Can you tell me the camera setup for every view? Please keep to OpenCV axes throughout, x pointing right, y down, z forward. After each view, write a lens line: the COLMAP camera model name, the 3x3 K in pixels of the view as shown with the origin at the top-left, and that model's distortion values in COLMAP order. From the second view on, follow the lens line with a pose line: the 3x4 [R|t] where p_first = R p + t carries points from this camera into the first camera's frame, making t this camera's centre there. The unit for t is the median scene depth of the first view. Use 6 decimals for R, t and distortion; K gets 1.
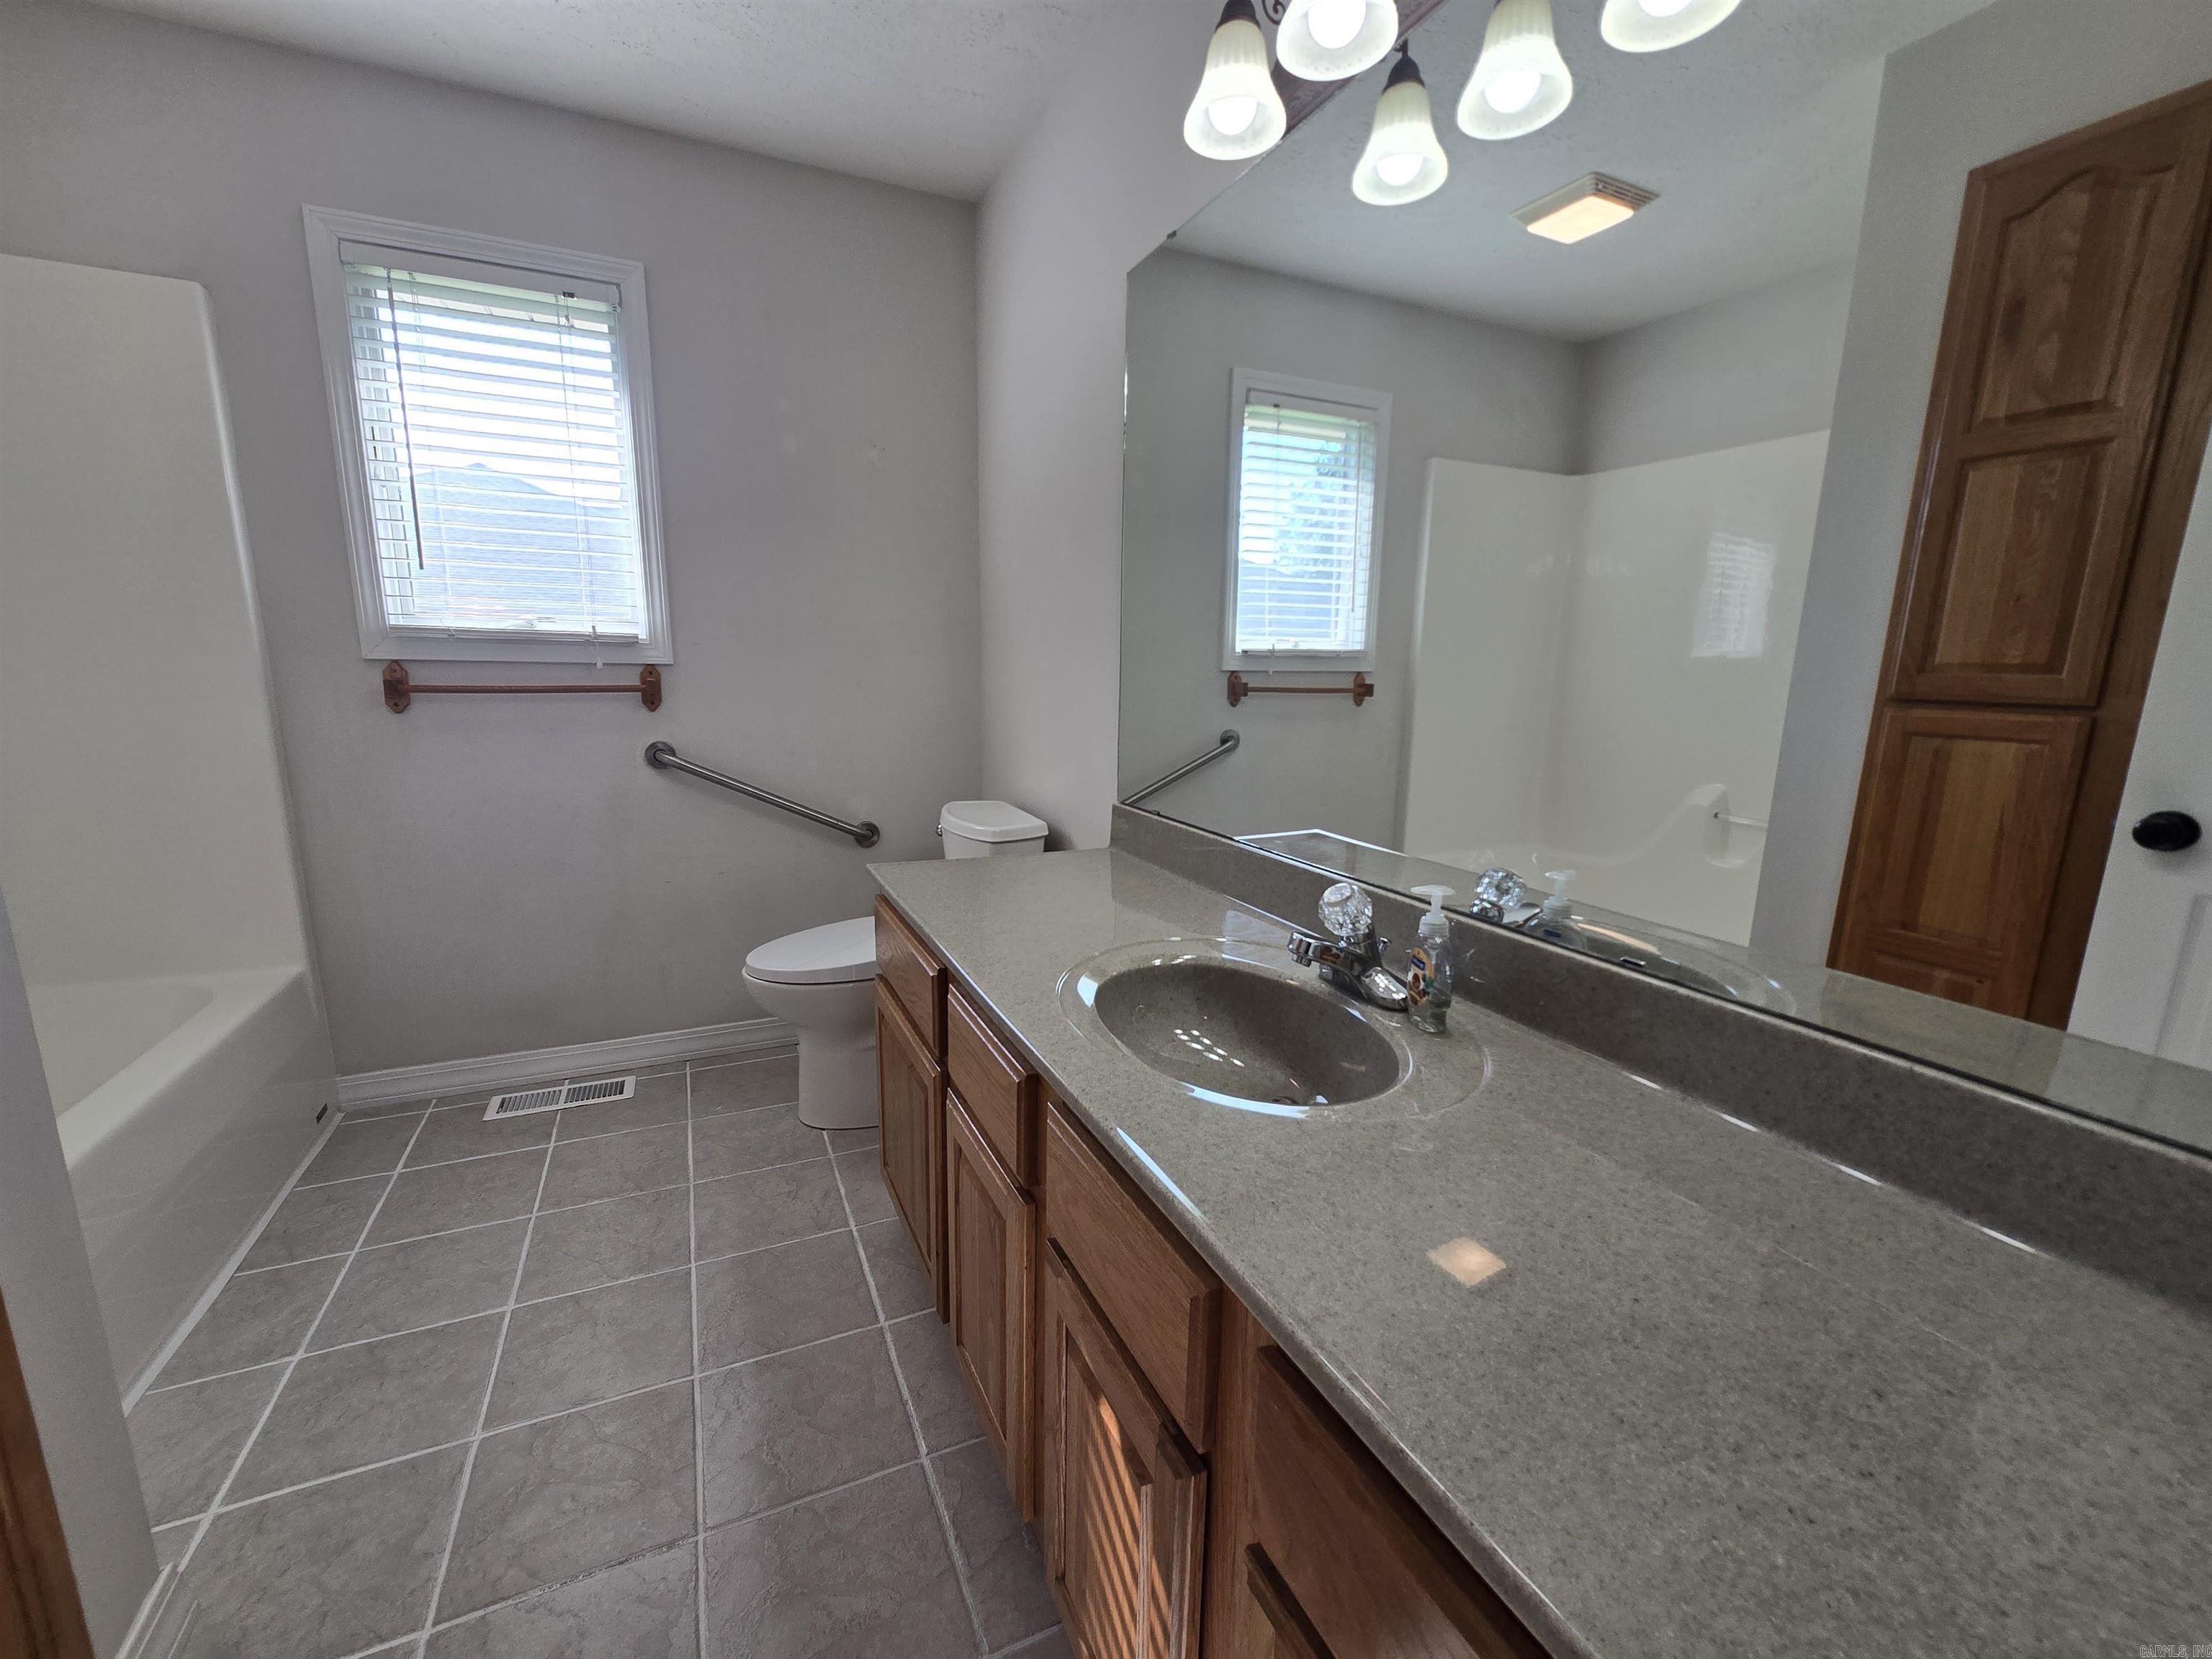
lens RADIAL K [[902.7, 0, 1103.2], [0, 902.7, 834.4], [0, 0, 1]] dist [-0.008360, 0.003979]
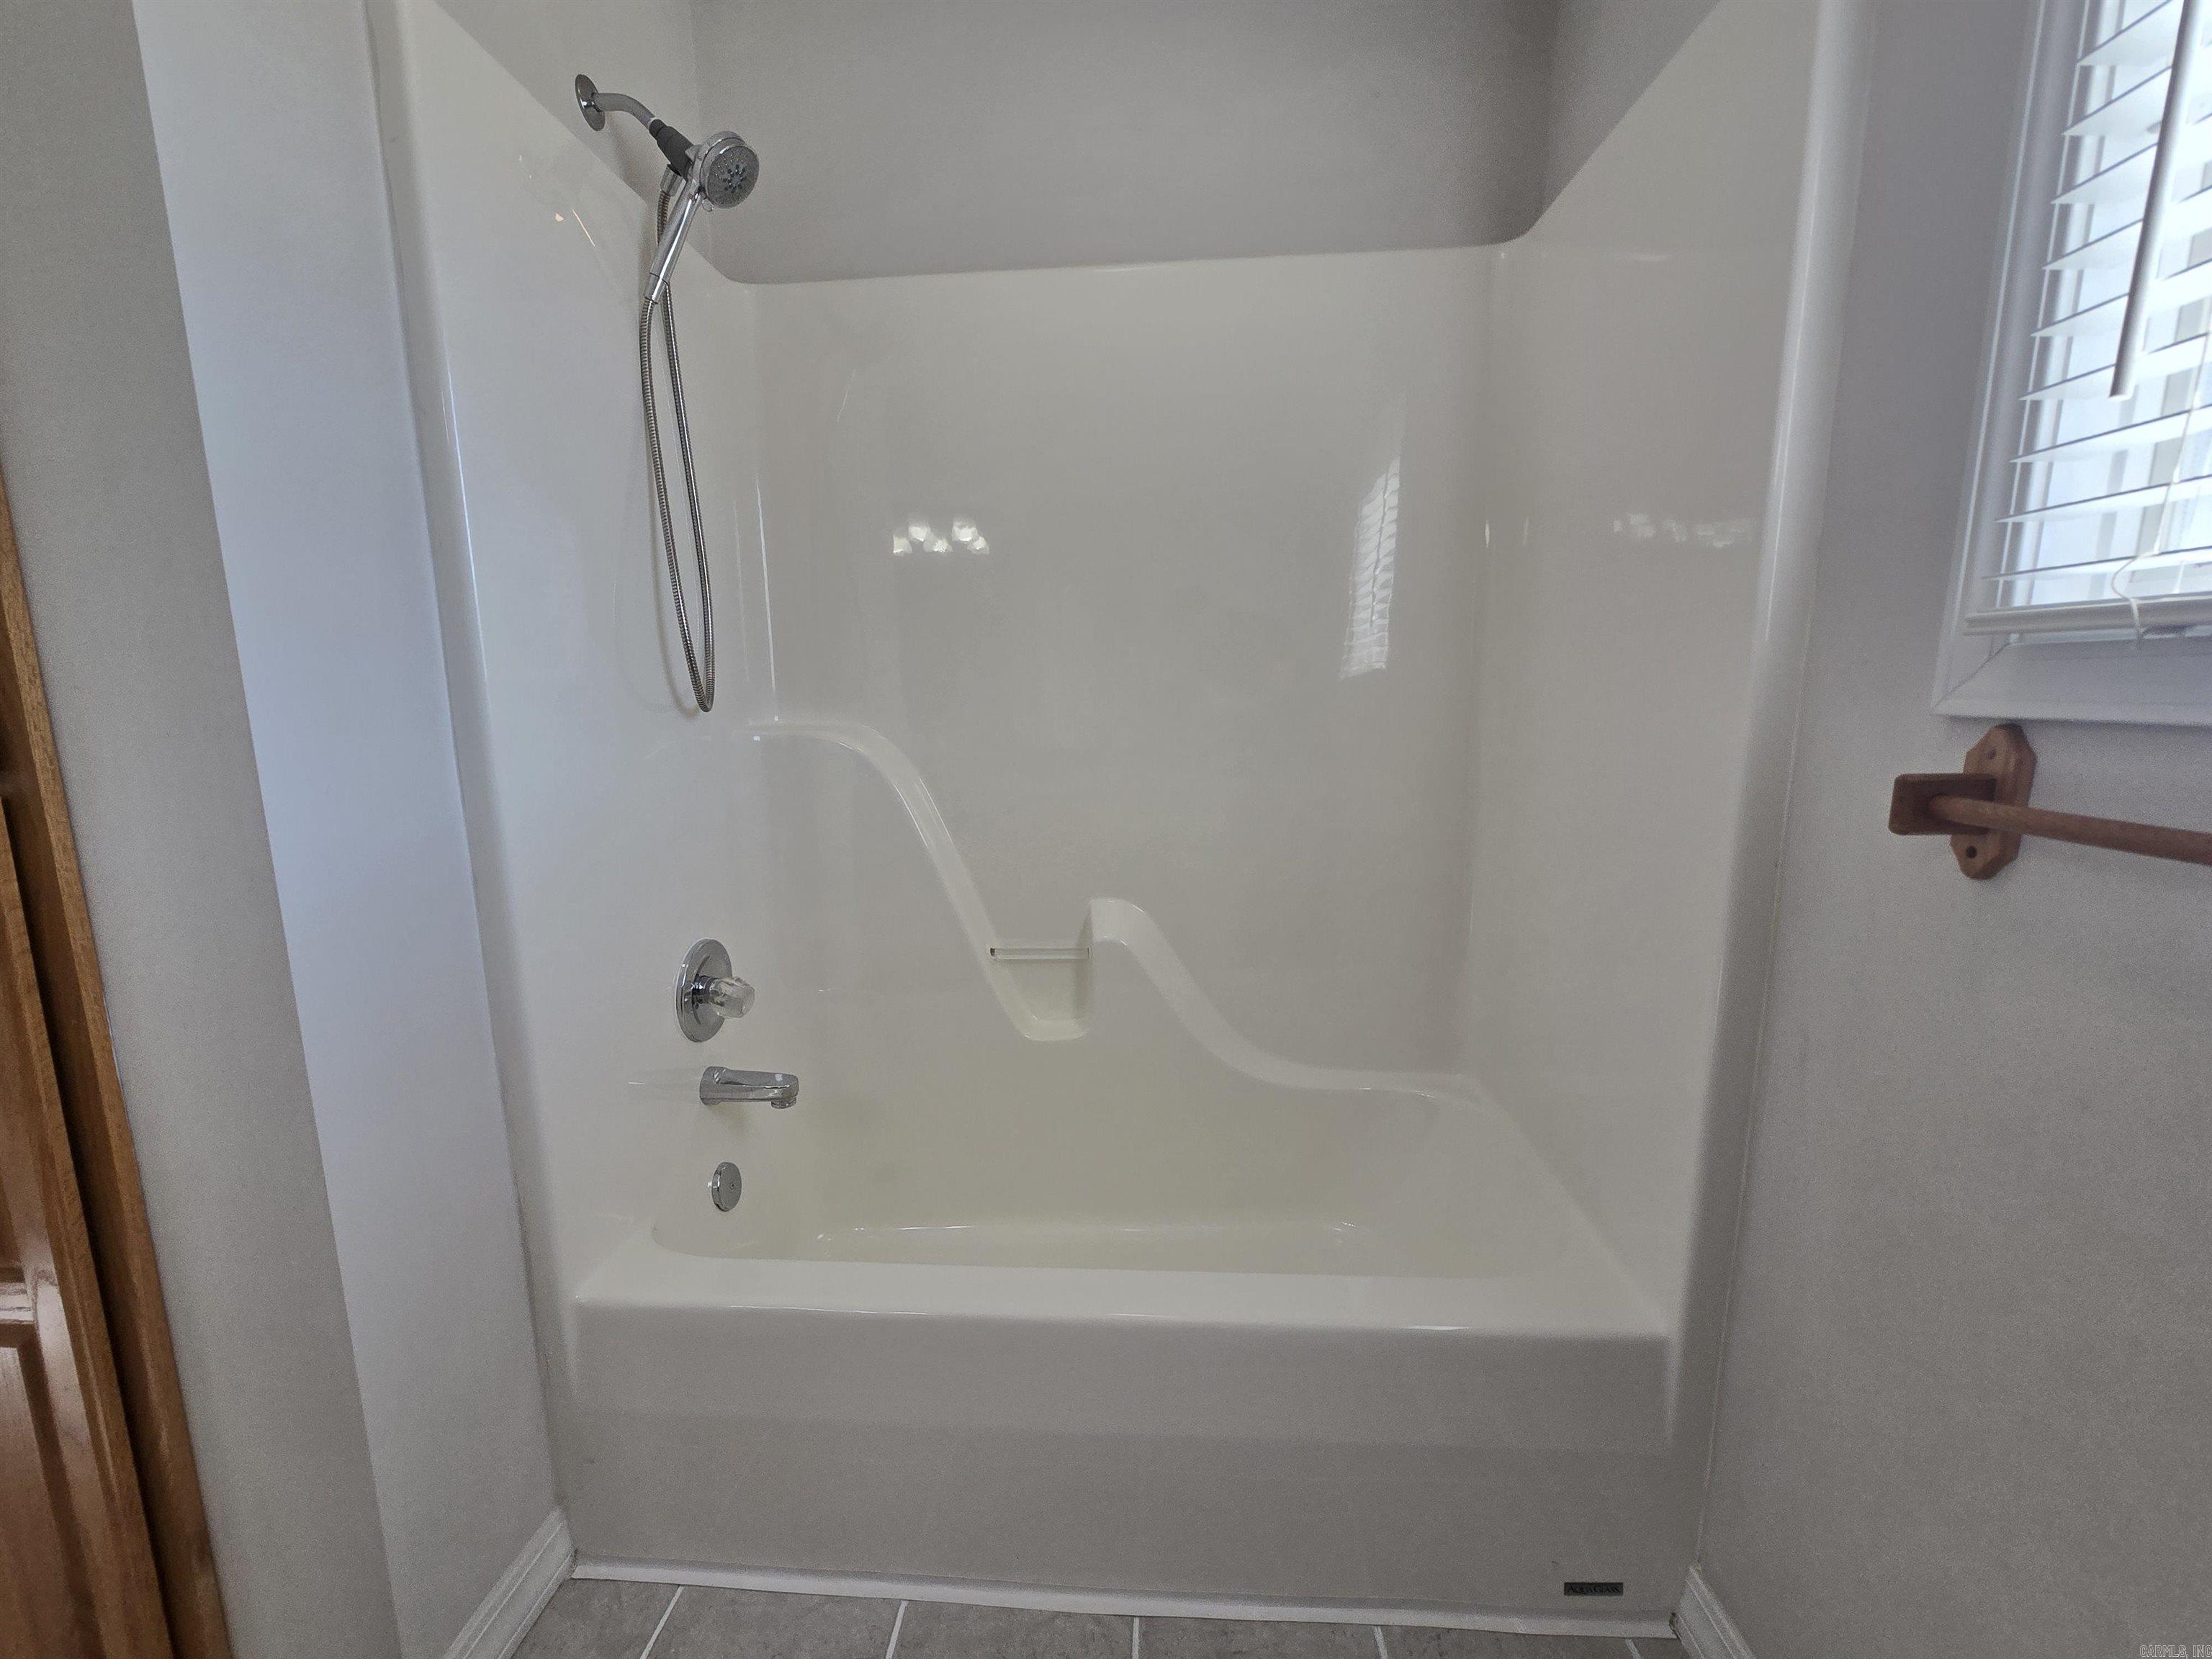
lens RADIAL K [[902.7, 0, 1105.7], [0, 902.7, 832.2], [0, 0, 1]] dist [-0.008360, 0.003979]
pose [[-0.468791, 0.127822, -0.874012, -0.343706], [-0.170286, 0.957836, 0.231417, -0.176211], [0.866740, 0.257318, -0.427258, 0.866677]]
